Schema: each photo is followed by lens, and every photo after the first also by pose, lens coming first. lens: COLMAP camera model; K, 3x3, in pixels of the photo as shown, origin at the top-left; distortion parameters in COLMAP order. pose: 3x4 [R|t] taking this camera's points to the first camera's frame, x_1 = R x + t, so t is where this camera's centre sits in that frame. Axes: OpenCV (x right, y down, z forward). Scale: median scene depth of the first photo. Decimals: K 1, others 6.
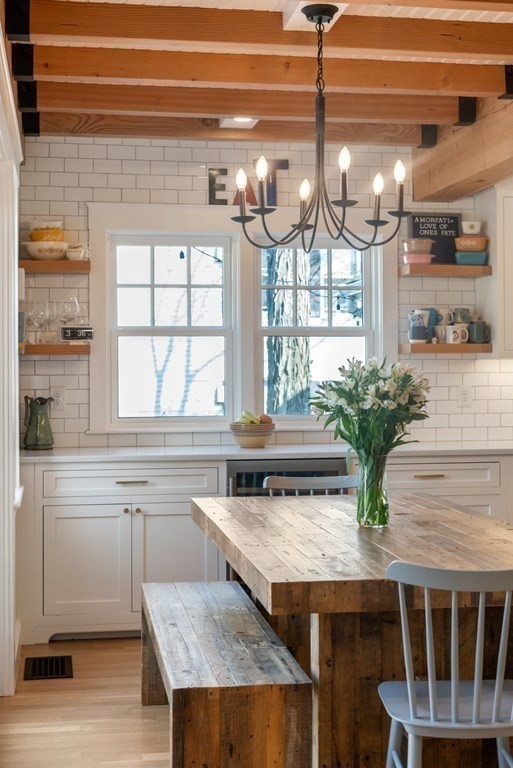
lens RADIAL K [[1156.4, 0, 256.5], [0, 1156.4, 384.0], [0, 0, 1]] dist [0.015443, 0.034394]
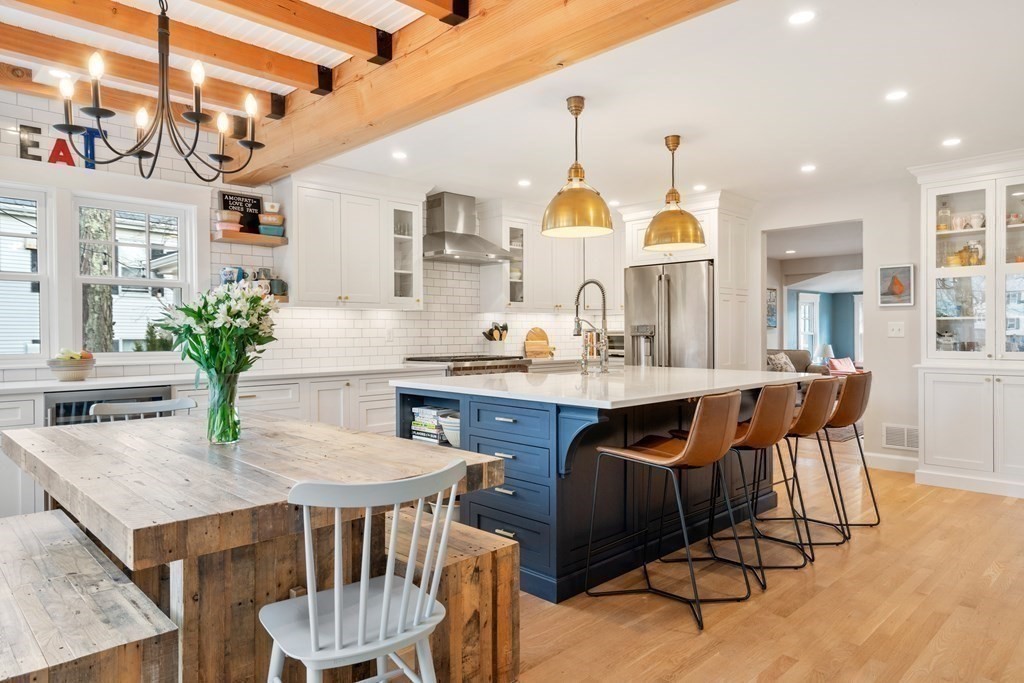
lens RADIAL K [[645.2, 0, 512.0], [0, 645.2, 341.5], [0, 0, 1]] dist [0.007050, 0.005029]
pose [[0.819473, -0.006749, 0.573078, -0.020354], [0.010731, 0.999936, -0.003567, 0.035613], [-0.573017, 0.009073, 0.819493, 0.362182]]
